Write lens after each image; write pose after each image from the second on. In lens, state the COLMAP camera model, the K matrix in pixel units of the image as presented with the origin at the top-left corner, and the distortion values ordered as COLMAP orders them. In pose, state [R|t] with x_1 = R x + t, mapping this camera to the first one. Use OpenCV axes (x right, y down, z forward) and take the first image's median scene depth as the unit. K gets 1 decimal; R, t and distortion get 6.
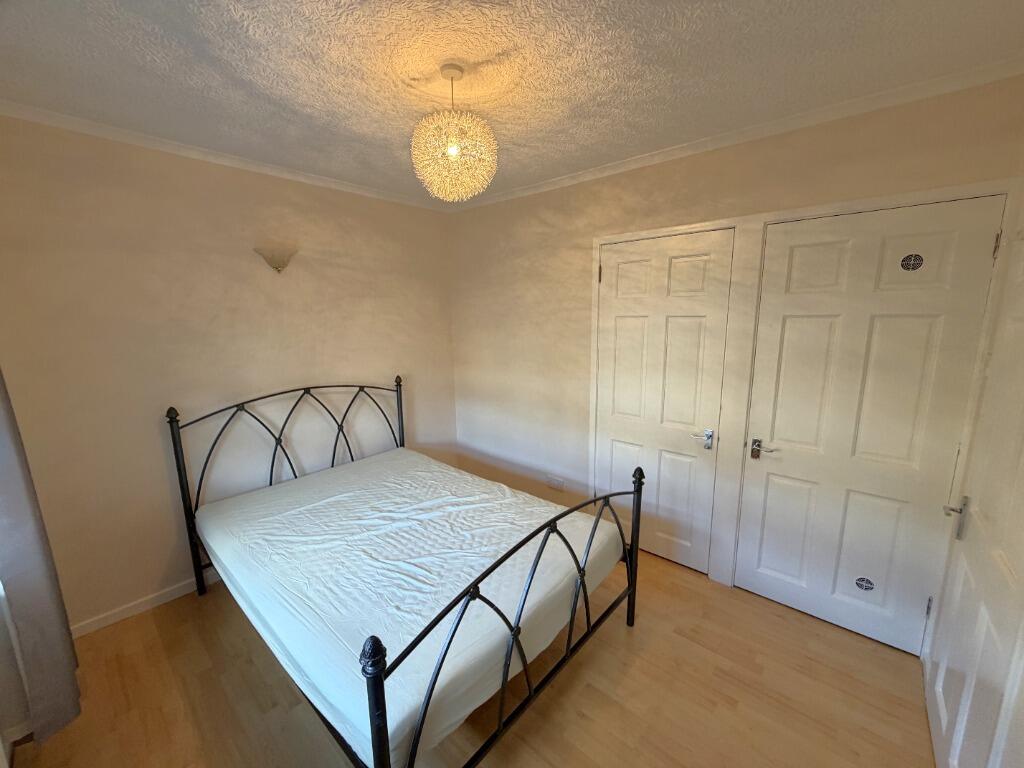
lens RADIAL K [[409.4, 0, 508.7], [0, 409.4, 385.8], [0, 0, 1]] dist [0.000289, 0.000091]
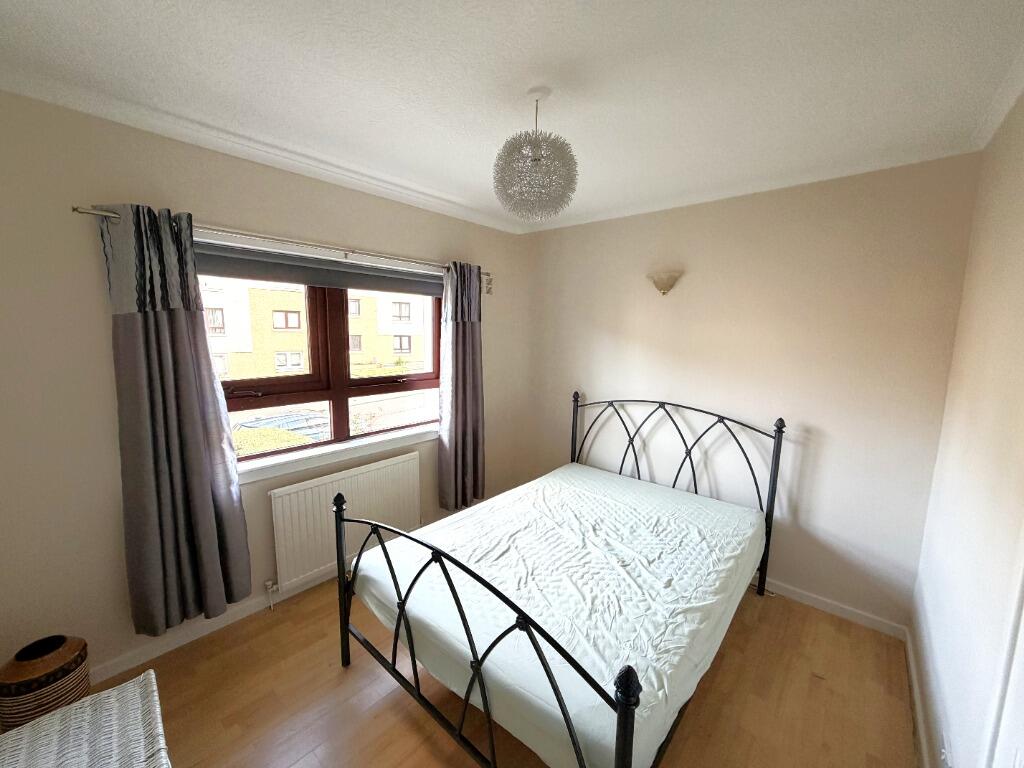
lens RADIAL K [[409.4, 0, 508.7], [0, 409.4, 385.8], [0, 0, 1]] dist [0.000289, 0.000091]
pose [[0.010809, 0.150471, -0.988555, 0.565019], [-0.194246, 0.970097, 0.145538, -0.118821], [0.980893, 0.190450, 0.039715, 0.605357]]
